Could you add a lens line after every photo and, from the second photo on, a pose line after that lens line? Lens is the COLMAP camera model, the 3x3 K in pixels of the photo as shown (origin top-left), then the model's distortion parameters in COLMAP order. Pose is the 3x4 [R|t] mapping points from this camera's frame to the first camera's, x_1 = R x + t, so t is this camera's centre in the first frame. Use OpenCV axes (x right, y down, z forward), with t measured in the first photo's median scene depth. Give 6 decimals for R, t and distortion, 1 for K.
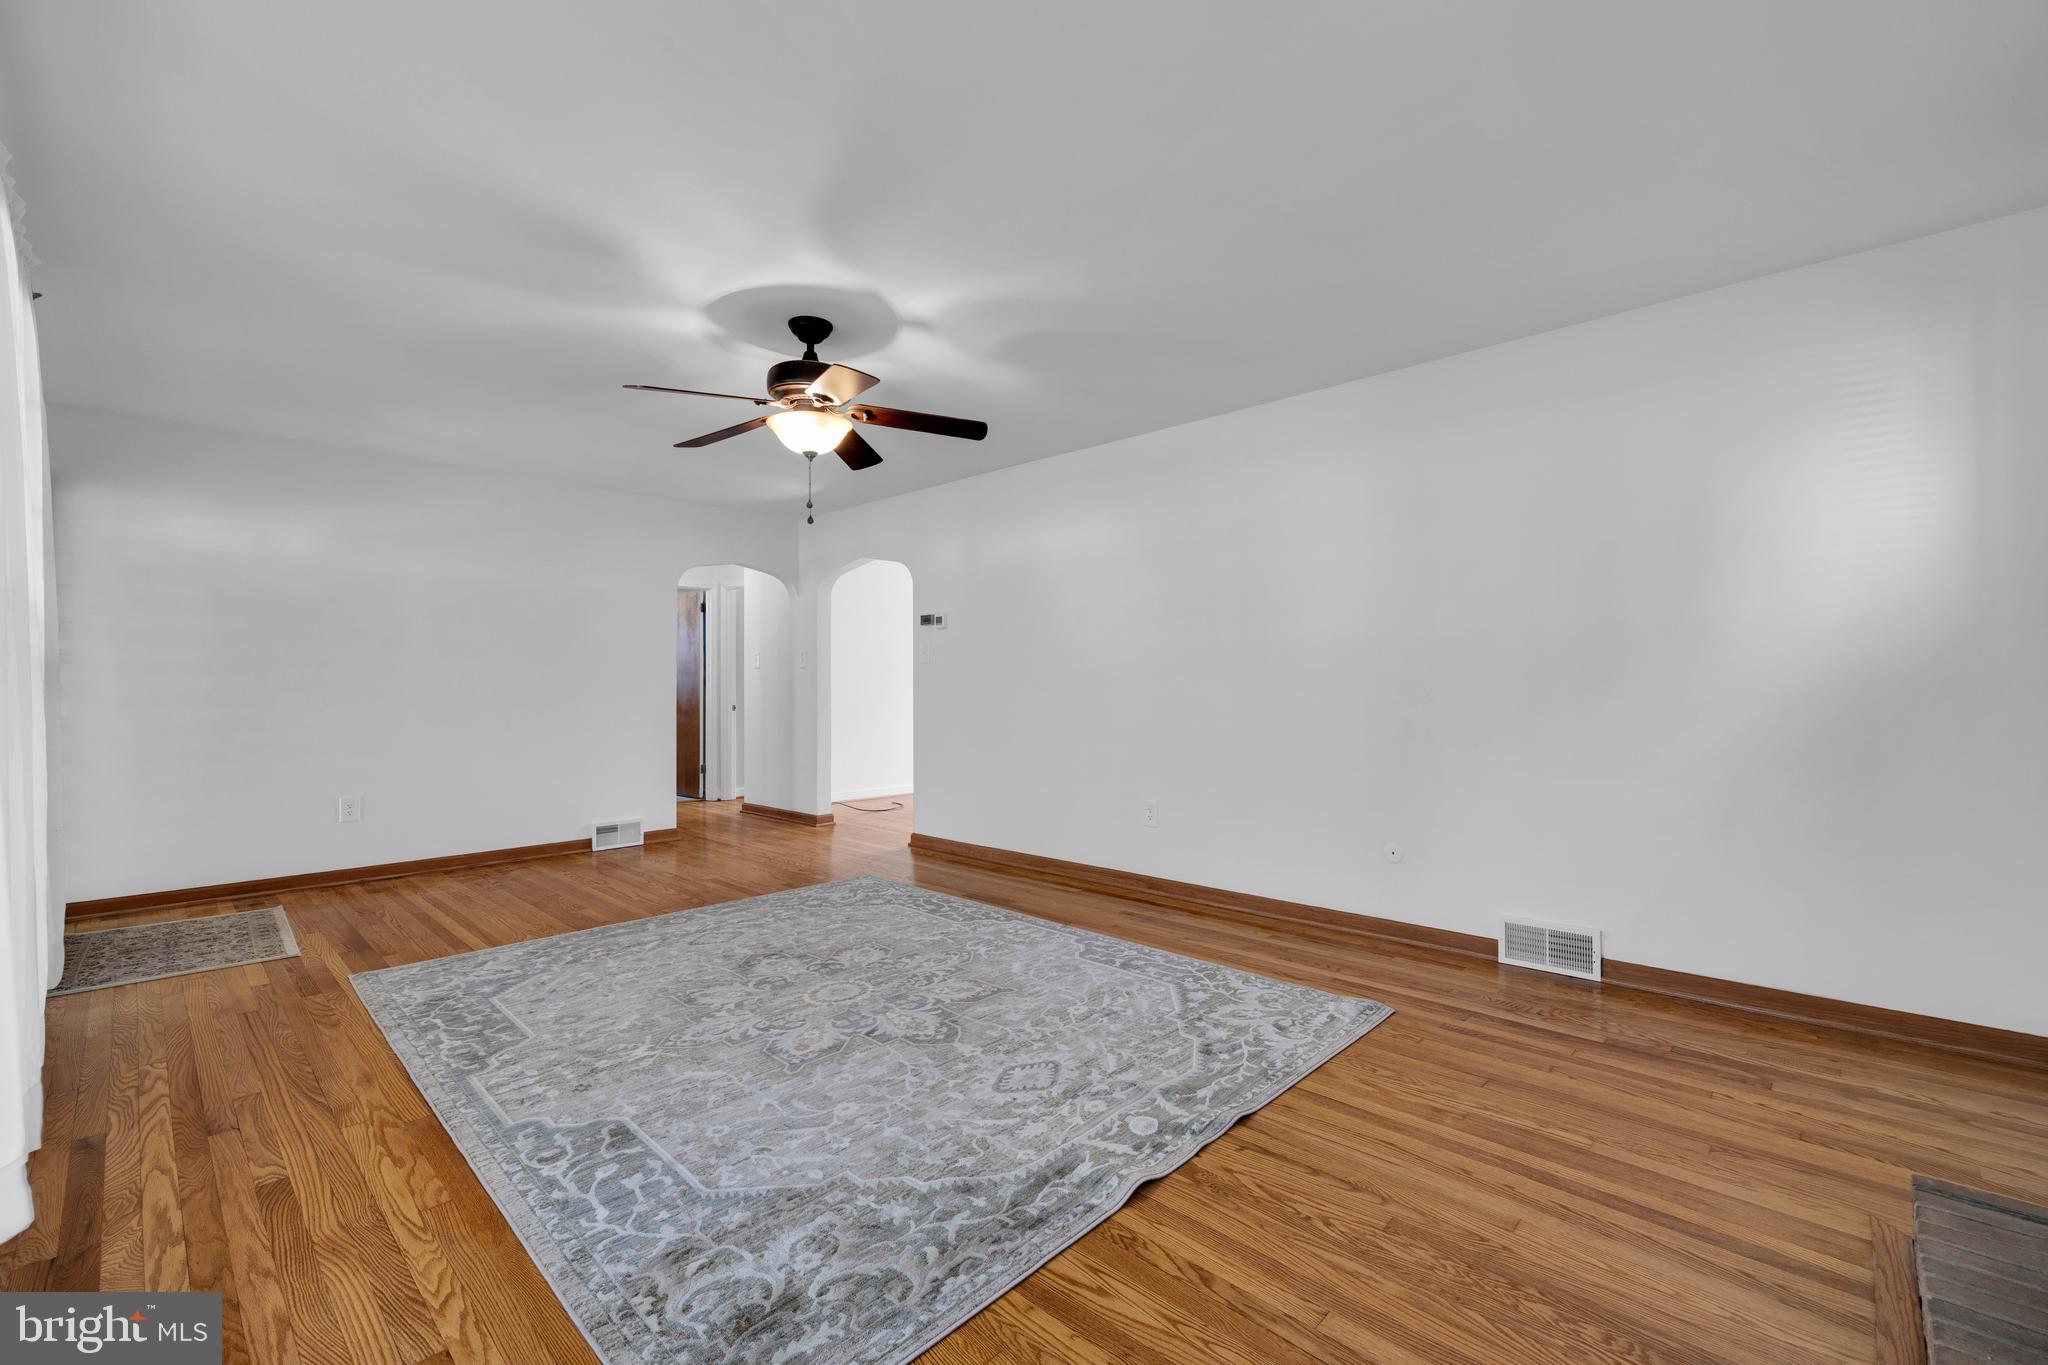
lens RADIAL K [[855.9, 0, 1020.1], [0, 855.9, 674.5], [0, 0, 1]] dist [-0.002132, -0.000035]
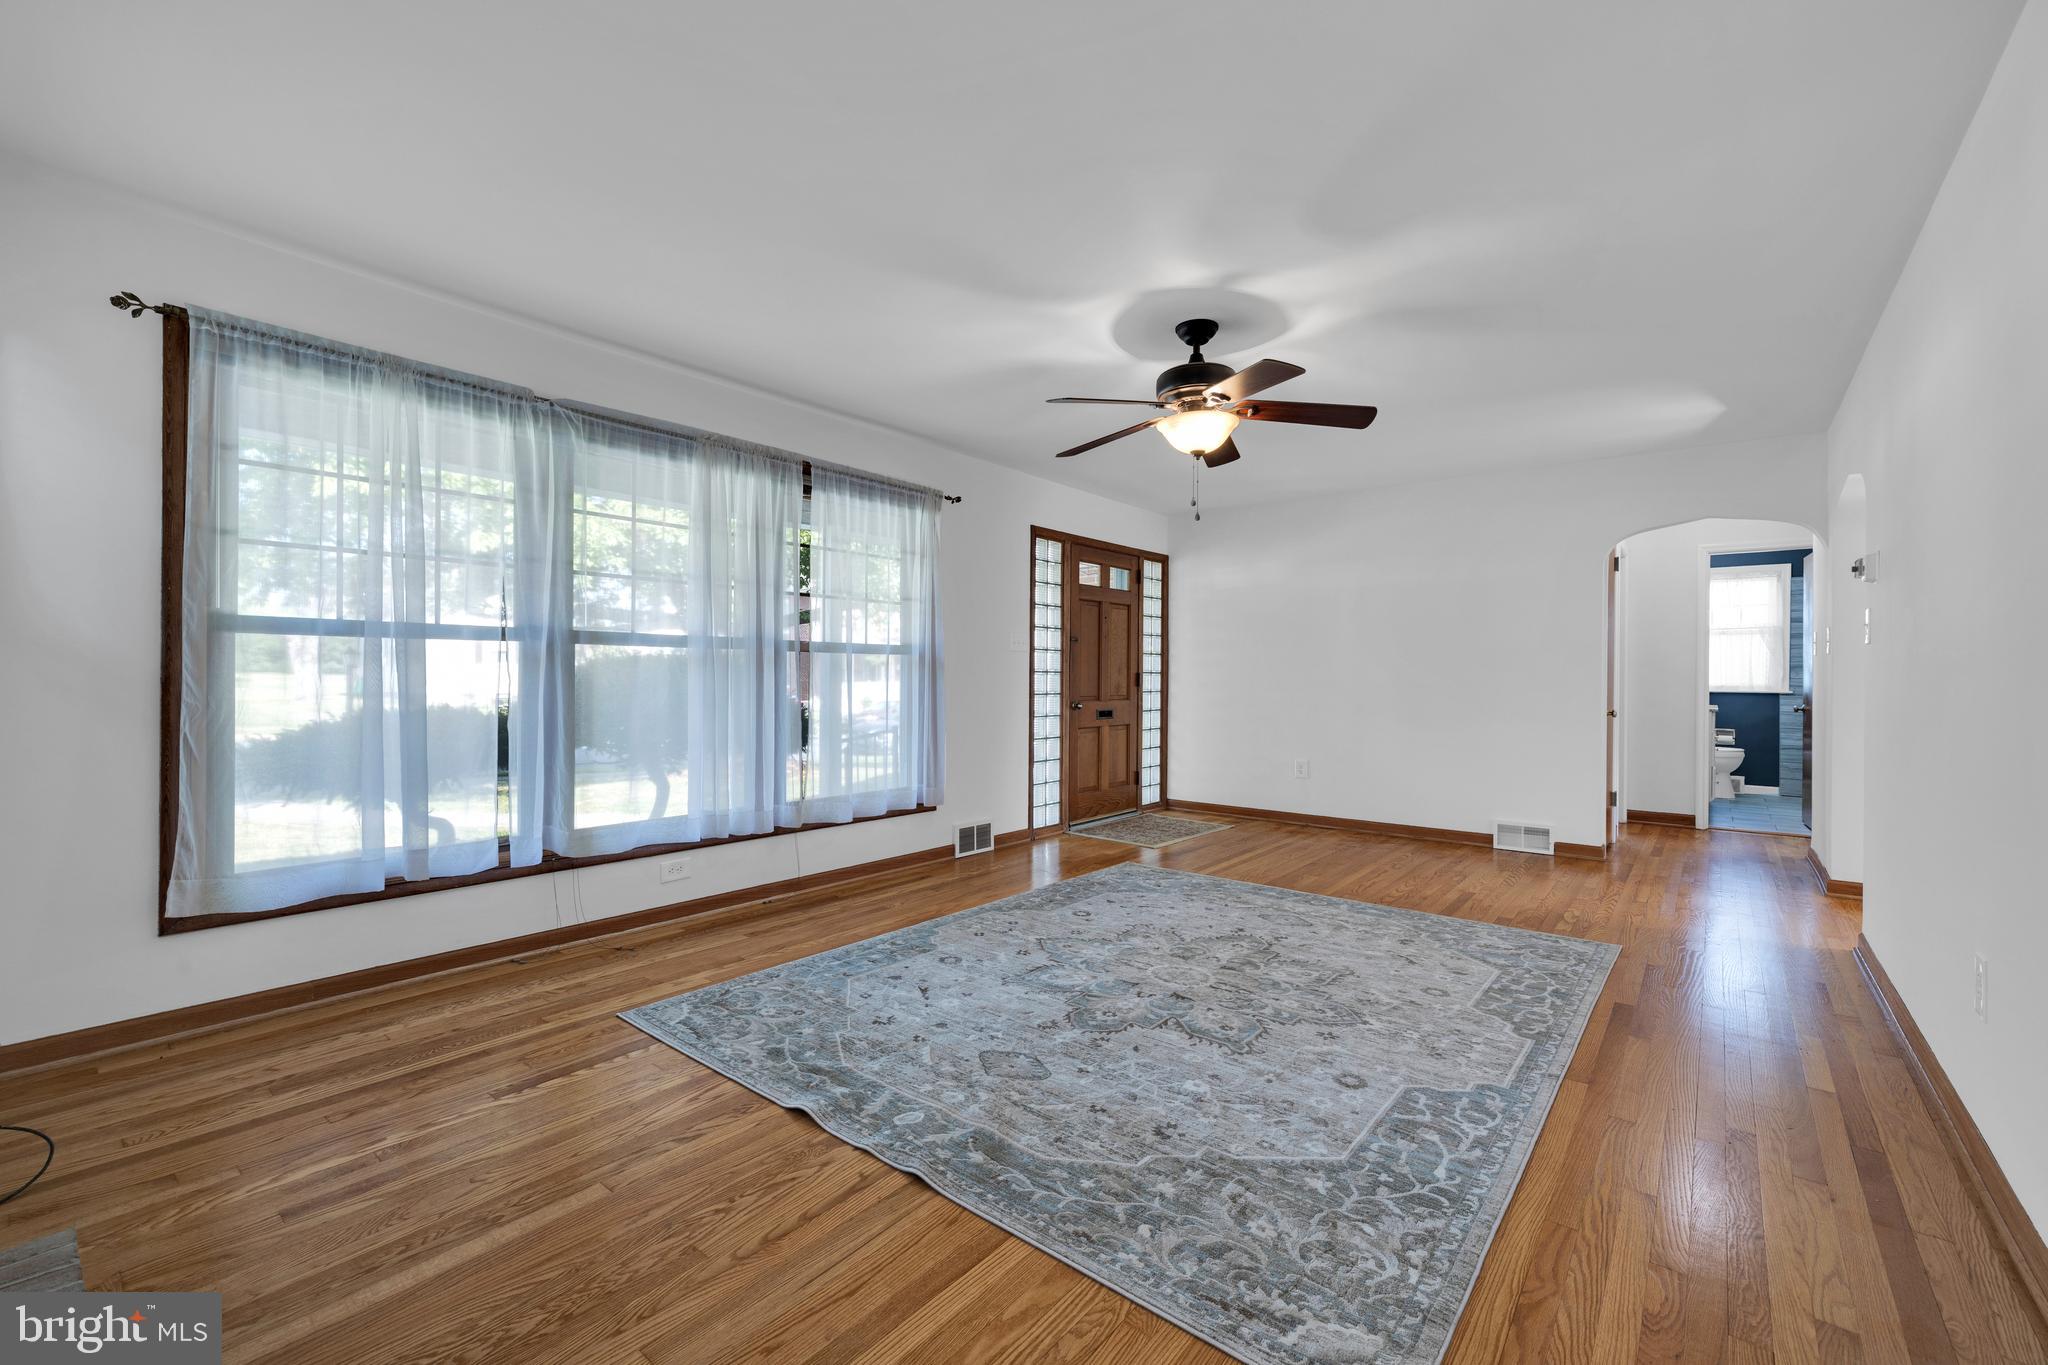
lens RADIAL K [[855.9, 0, 1027.3], [0, 855.9, 674.6], [0, 0, 1]] dist [-0.002132, -0.000035]
pose [[0.083683, 0.003844, -0.996485, 0.790355], [0.005139, 0.999978, 0.004289, 0.004402], [0.996479, -0.005480, 0.083662, 0.727858]]
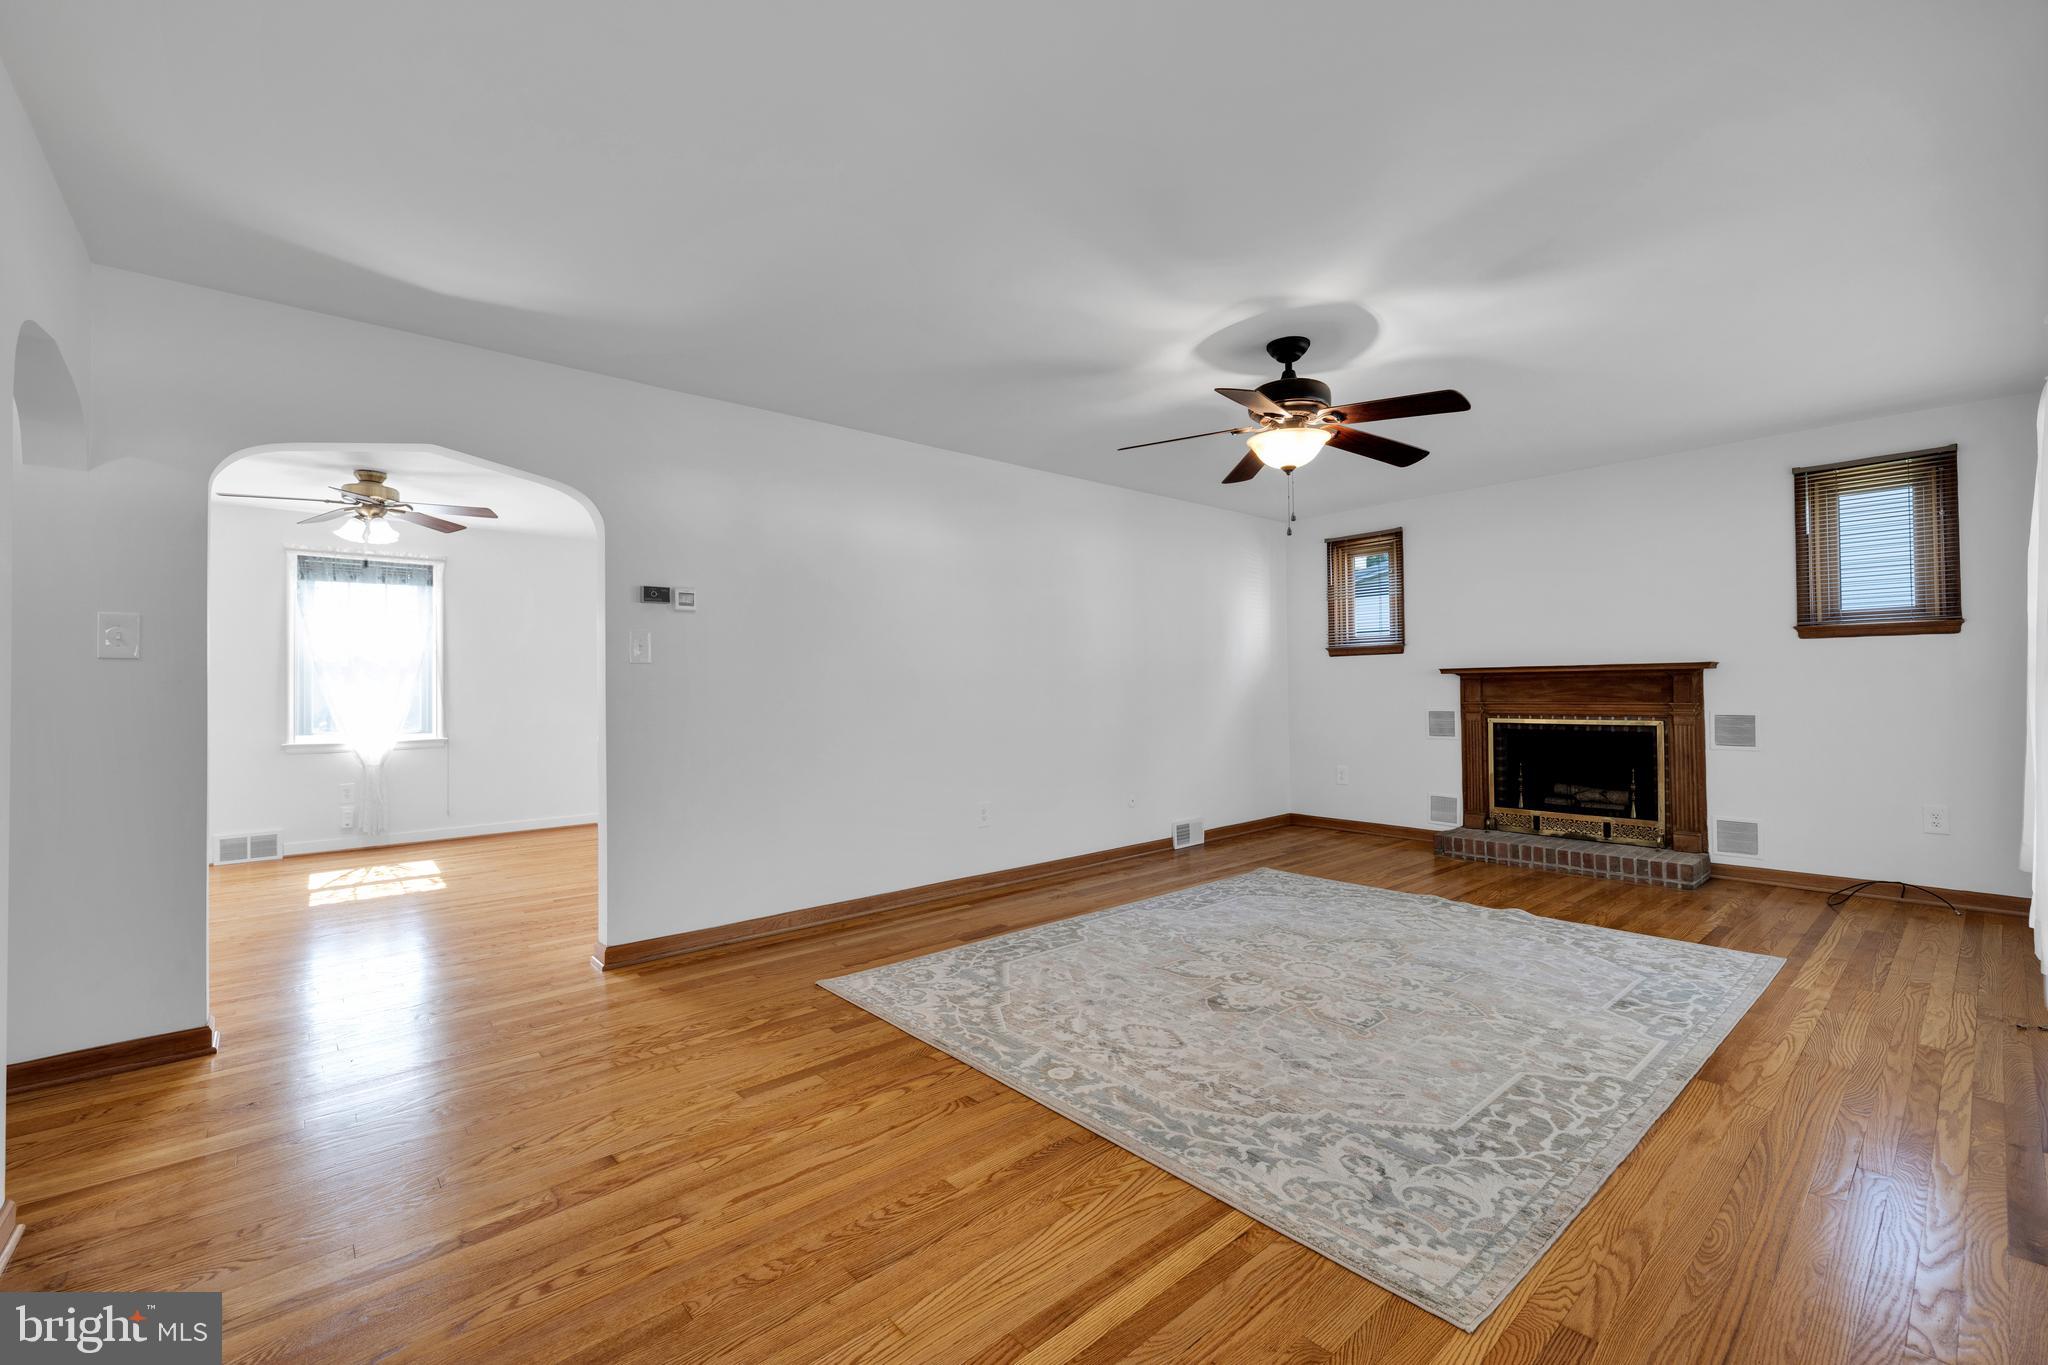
lens RADIAL K [[855.9, 0, 1026.8], [0, 855.9, 676.1], [0, 0, 1]] dist [-0.002132, -0.000035]
pose [[0.084488, 0.017698, 0.996267, -1.336365], [-0.000857, 0.999843, -0.017689, 0.013095], [-0.996424, 0.000640, 0.084490, 1.263968]]
